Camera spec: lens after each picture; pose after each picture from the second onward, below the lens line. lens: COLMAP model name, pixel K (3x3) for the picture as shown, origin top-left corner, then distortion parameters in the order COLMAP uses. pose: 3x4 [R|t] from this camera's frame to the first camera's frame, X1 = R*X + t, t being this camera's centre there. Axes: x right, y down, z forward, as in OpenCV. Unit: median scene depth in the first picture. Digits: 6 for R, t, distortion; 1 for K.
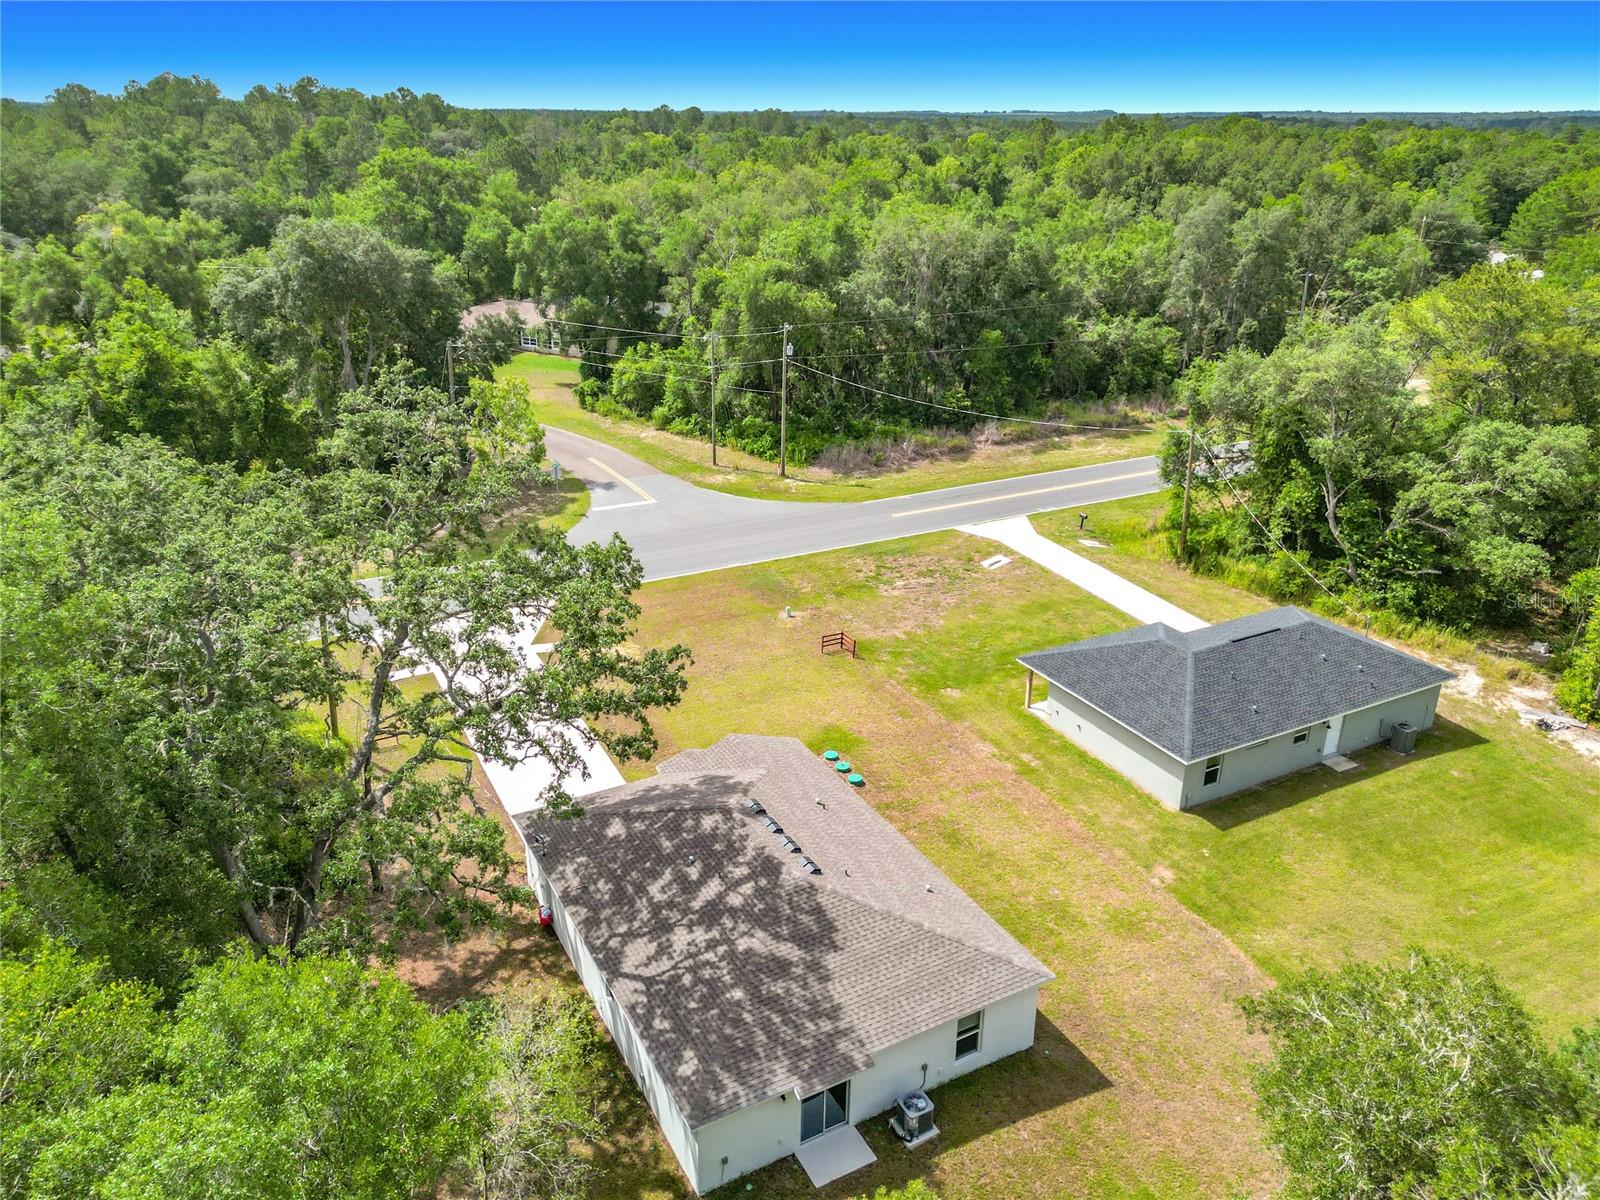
lens RADIAL K [[1198.7, 0, 796.0], [0, 1198.7, 537.0], [0, 0, 1]] dist [0.031483, -0.001029]
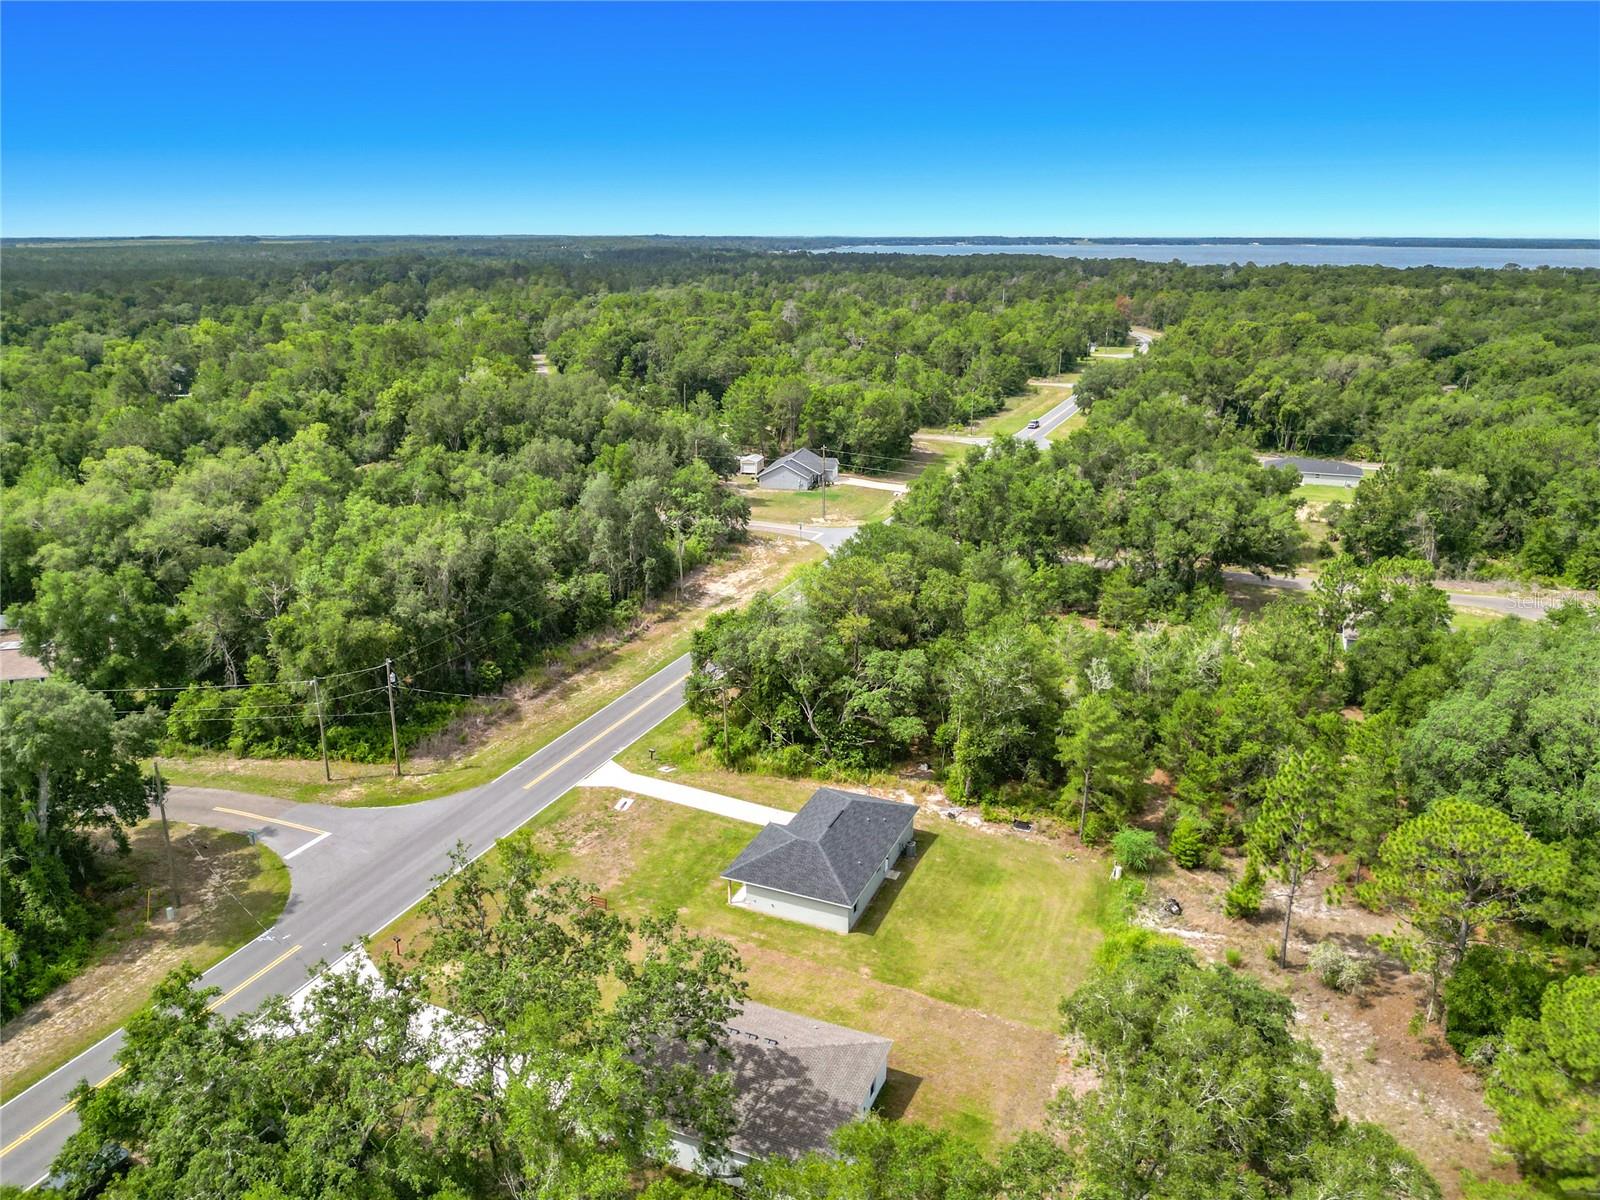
lens RADIAL K [[1198.7, 0, 796.0], [0, 1198.7, 537.0], [0, 0, 1]] dist [0.031483, -0.001029]
pose [[0.771700, -0.173054, 0.611990, -0.541472], [0.212047, 0.977218, 0.008946, -0.281957], [-0.599596, 0.122867, 0.790815, -0.338374]]
